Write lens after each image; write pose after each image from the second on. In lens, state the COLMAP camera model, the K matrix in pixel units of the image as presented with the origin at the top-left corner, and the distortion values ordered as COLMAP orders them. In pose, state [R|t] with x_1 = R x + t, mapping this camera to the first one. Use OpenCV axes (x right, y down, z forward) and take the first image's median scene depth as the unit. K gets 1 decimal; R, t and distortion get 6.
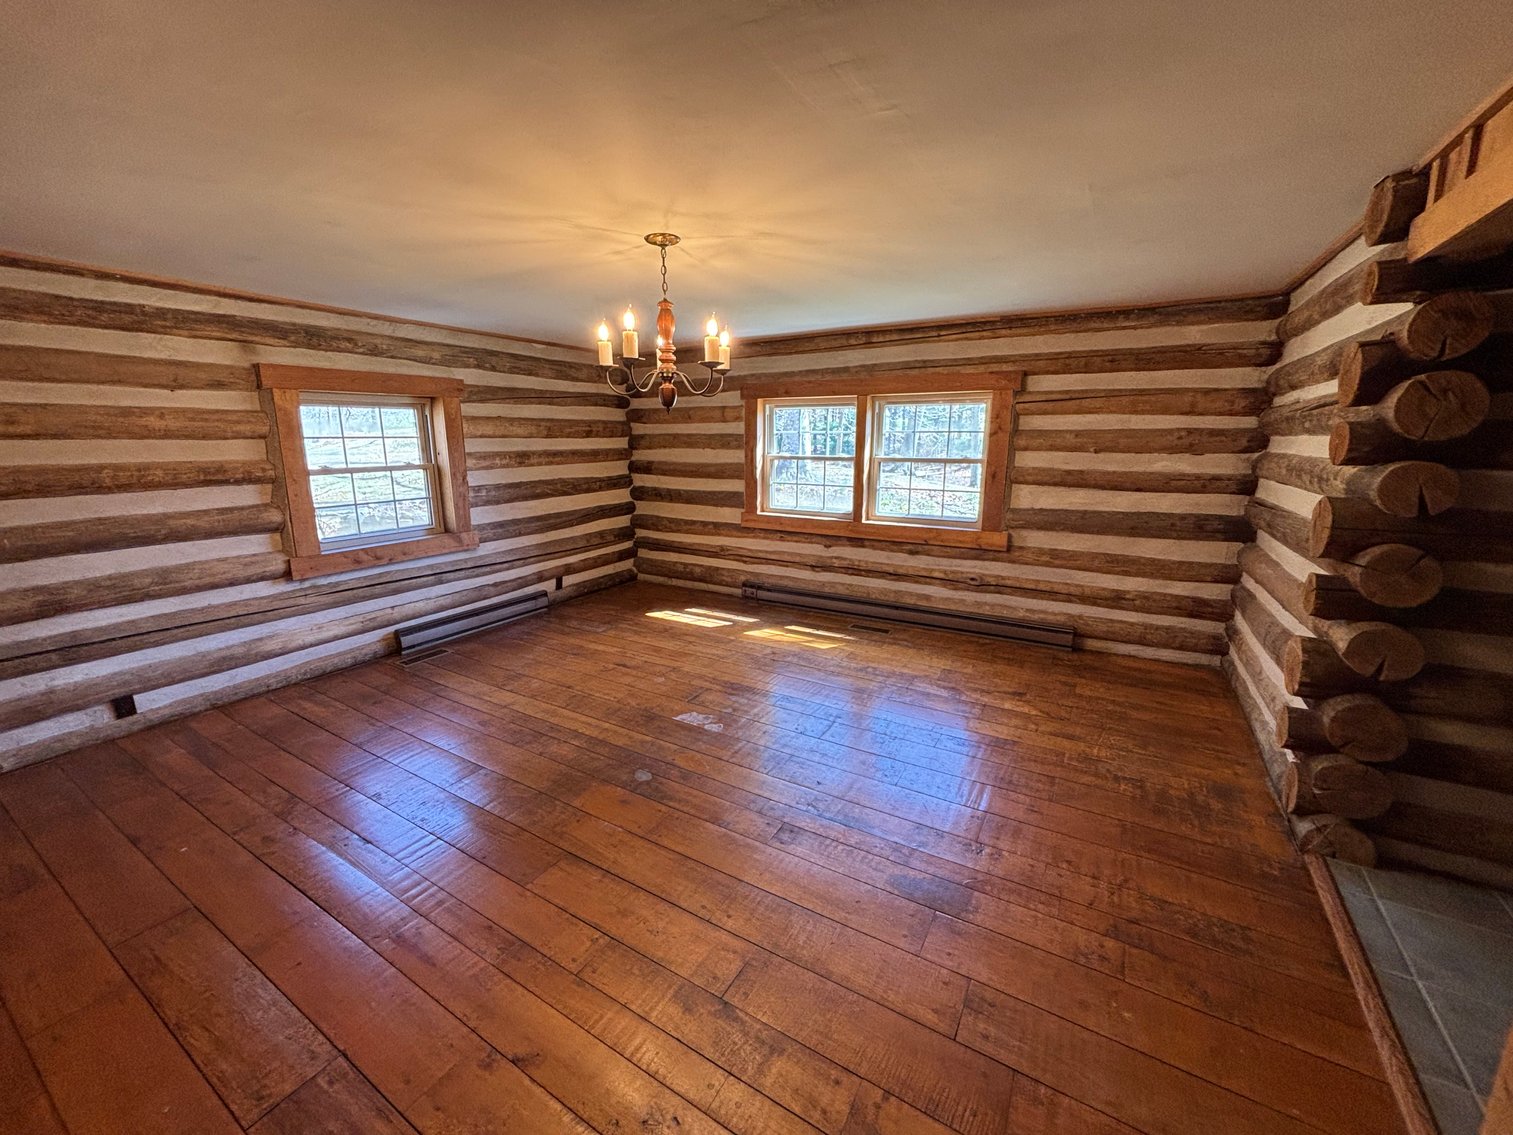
lens RADIAL K [[605.0, 0, 755.8], [0, 605.0, 576.4], [0, 0, 1]] dist [0.000016, -0.000196]
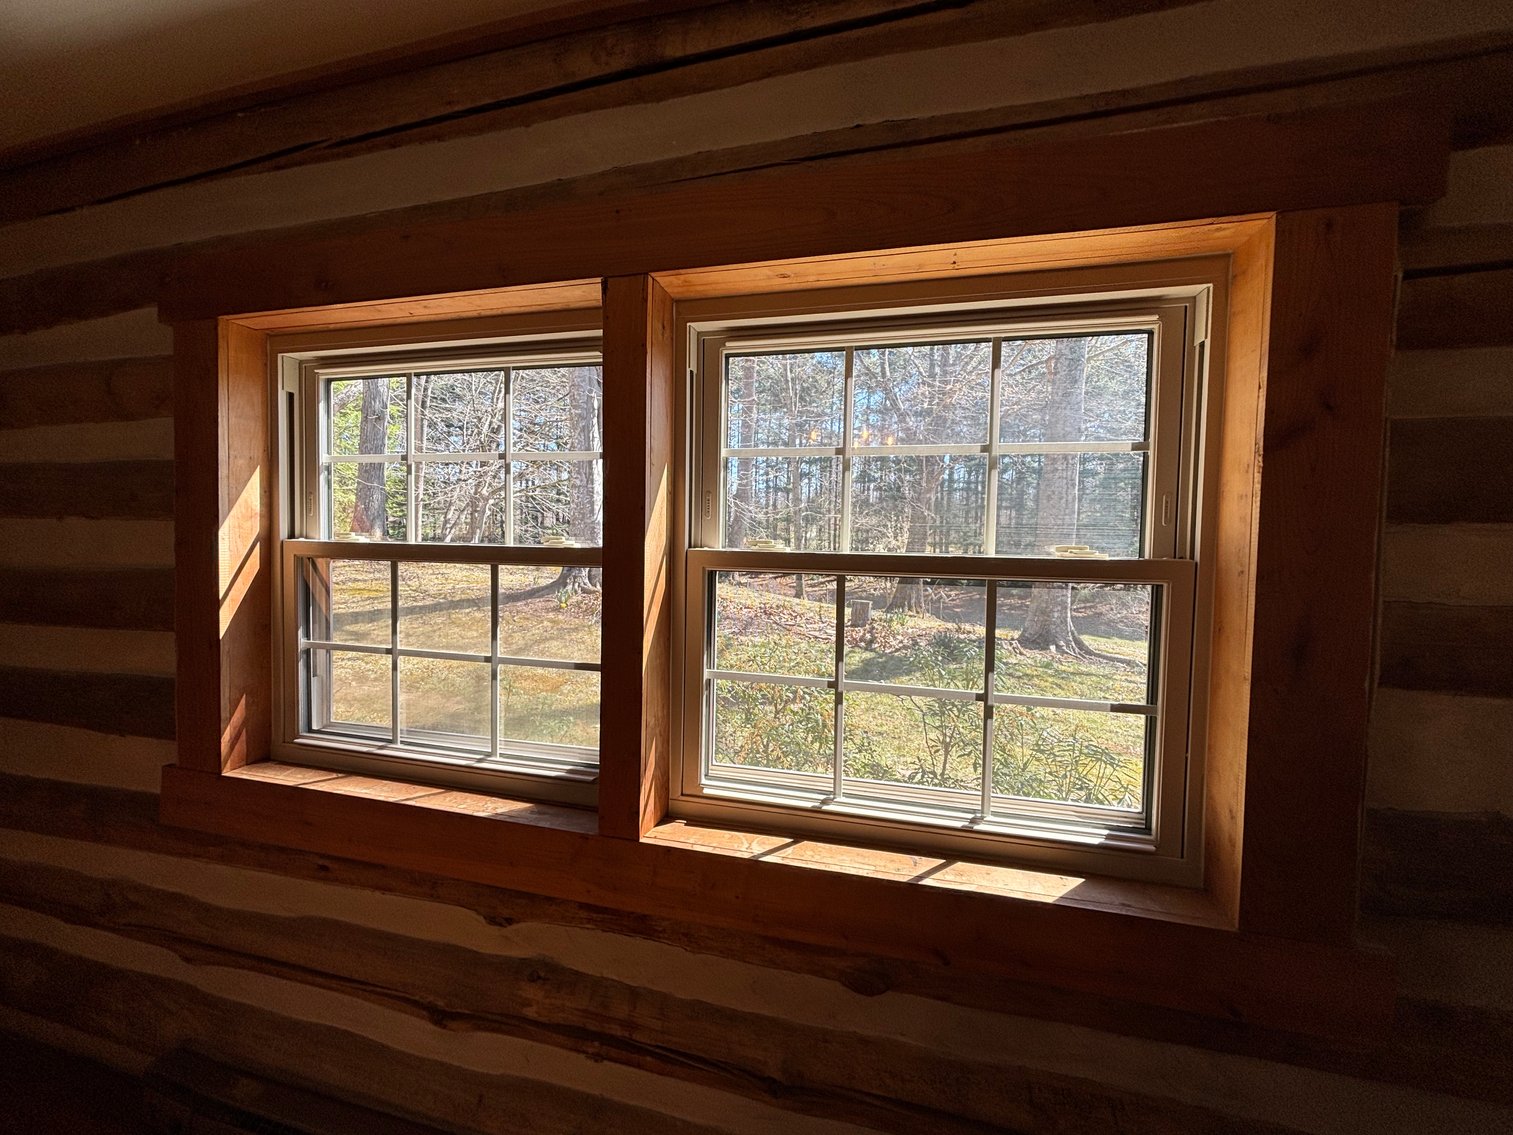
lens RADIAL K [[605.0, 0, 756.9], [0, 605.0, 570.1], [0, 0, 1]] dist [0.000016, -0.000196]
pose [[0.956244, 0.010301, 0.292387, 0.140203], [0.044108, 0.982882, -0.178880, -0.133266], [-0.289225, 0.183950, 0.939421, 0.704390]]
